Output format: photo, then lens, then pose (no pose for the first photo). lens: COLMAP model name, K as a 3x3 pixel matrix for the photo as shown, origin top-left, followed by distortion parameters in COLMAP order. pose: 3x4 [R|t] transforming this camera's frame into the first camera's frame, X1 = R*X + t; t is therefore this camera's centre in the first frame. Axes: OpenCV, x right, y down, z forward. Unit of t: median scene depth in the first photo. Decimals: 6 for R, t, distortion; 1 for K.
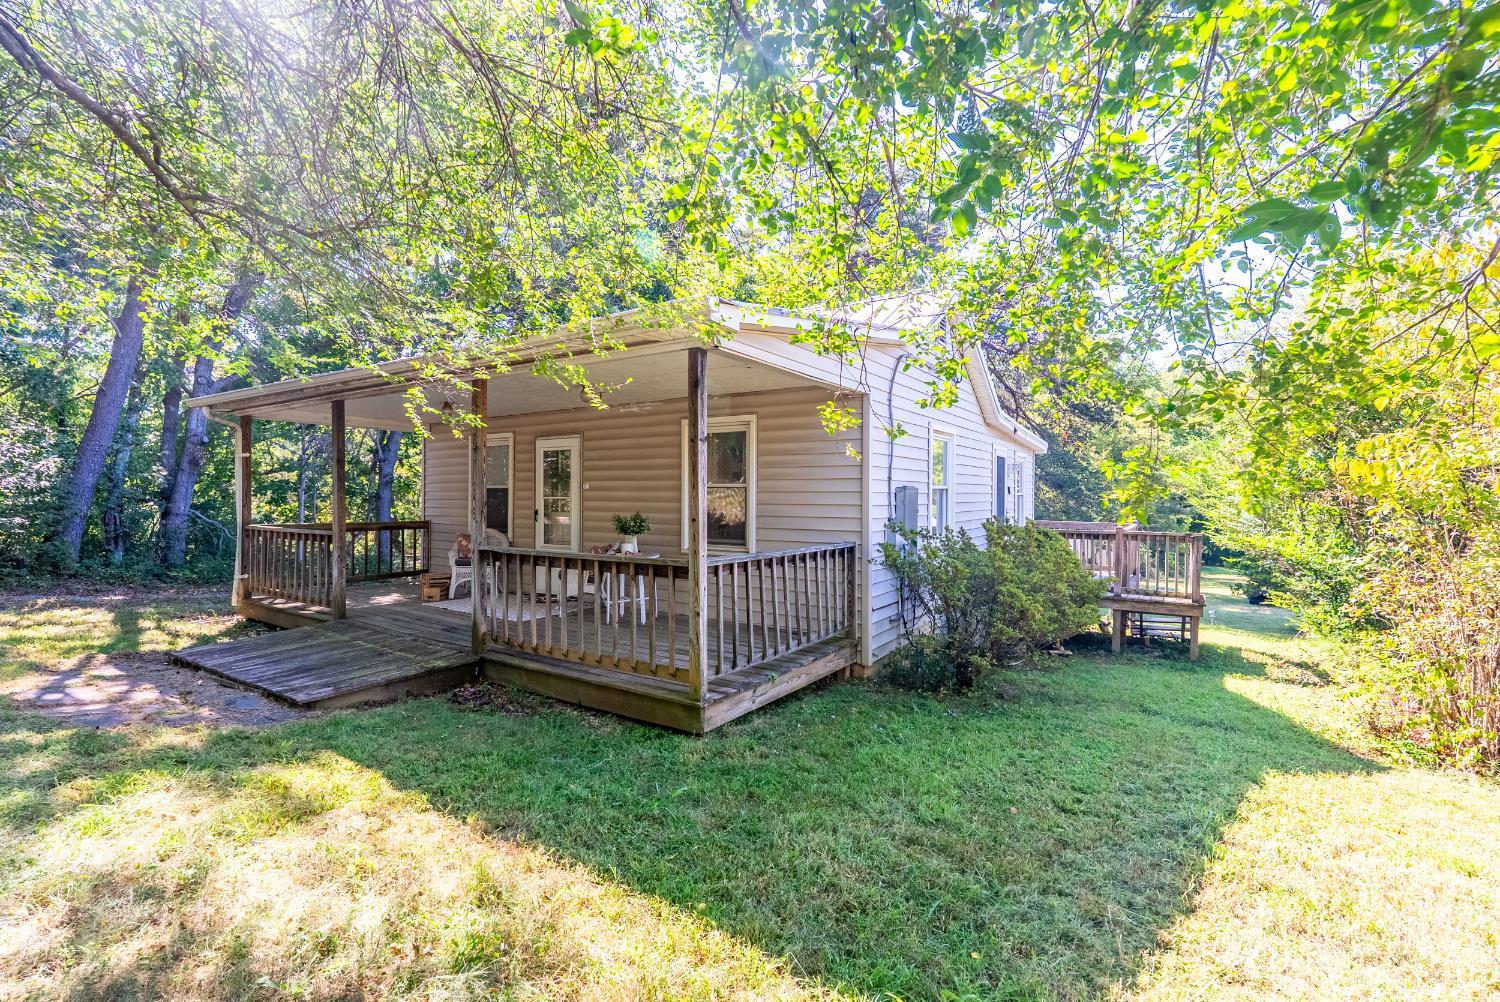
lens RADIAL K [[669.5, 0, 751.2], [0, 669.5, 494.8], [0, 0, 1]] dist [0.001128, 0.000124]
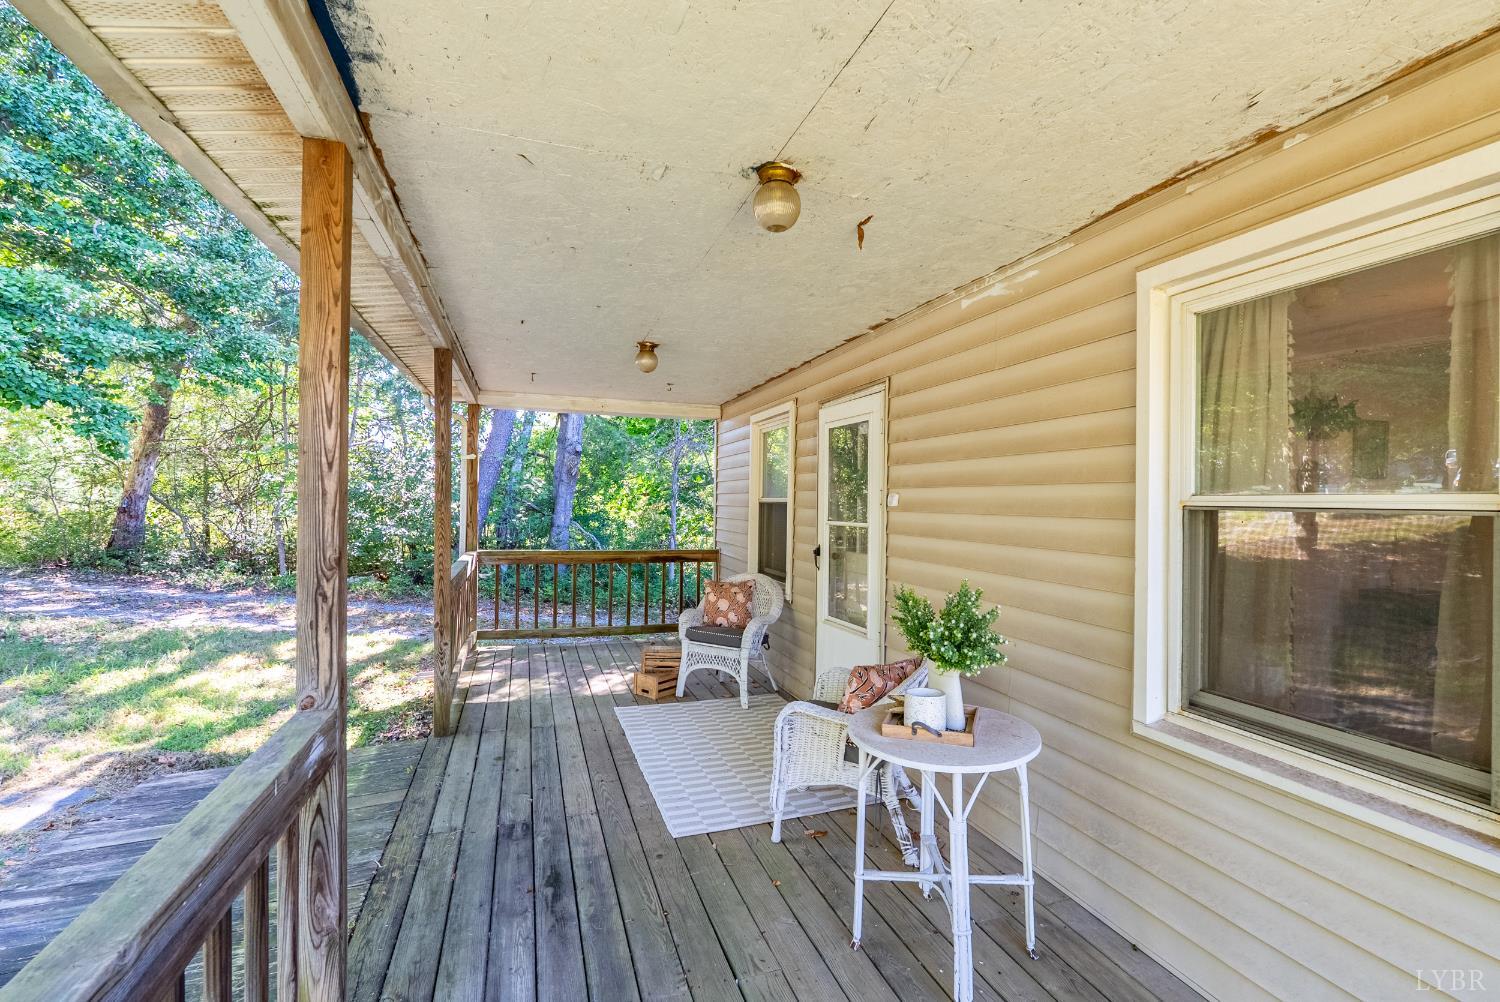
lens RADIAL K [[669.5, 0, 754.3], [0, 669.5, 499.1], [0, 0, 1]] dist [0.001128, 0.000124]
pose [[0.794599, 0.001804, -0.607132, -0.052517], [-0.006718, 0.999960, -0.005822, -0.009909], [0.607098, 0.008705, 0.794579, 0.583389]]
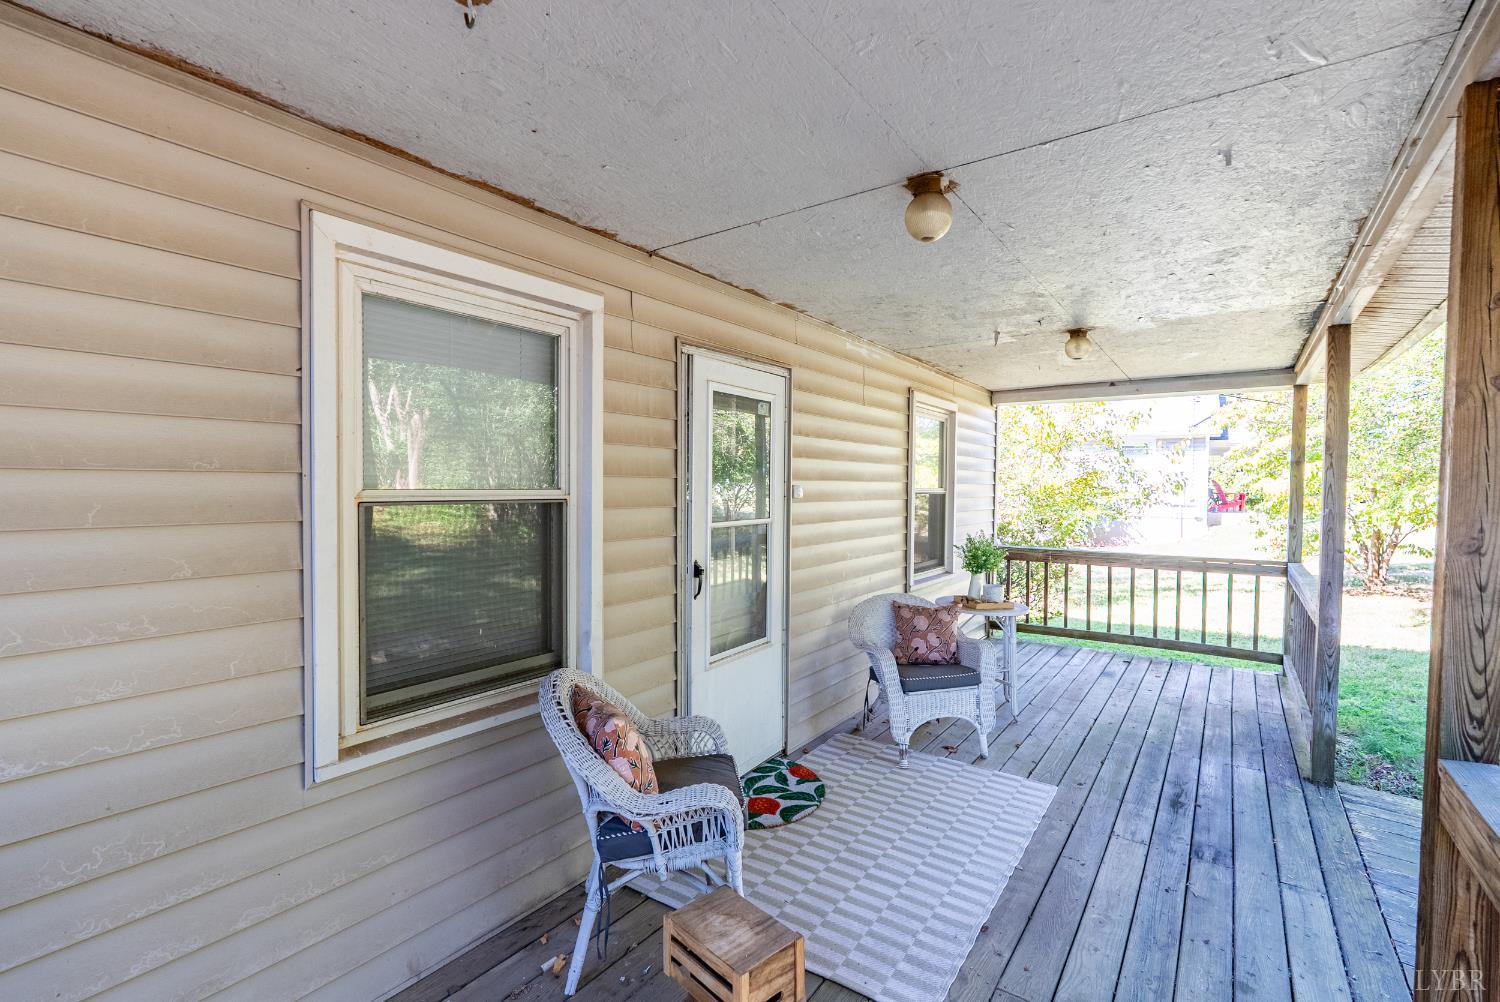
lens RADIAL K [[669.5, 0, 773.4], [0, 669.5, 508.2], [0, 0, 1]] dist [0.001128, 0.000124]
pose [[0.010482, -0.039891, 0.999149, -0.682110], [0.005236, 0.999192, 0.039838, -0.019549], [-0.999931, 0.004814, 0.010682, 0.994075]]
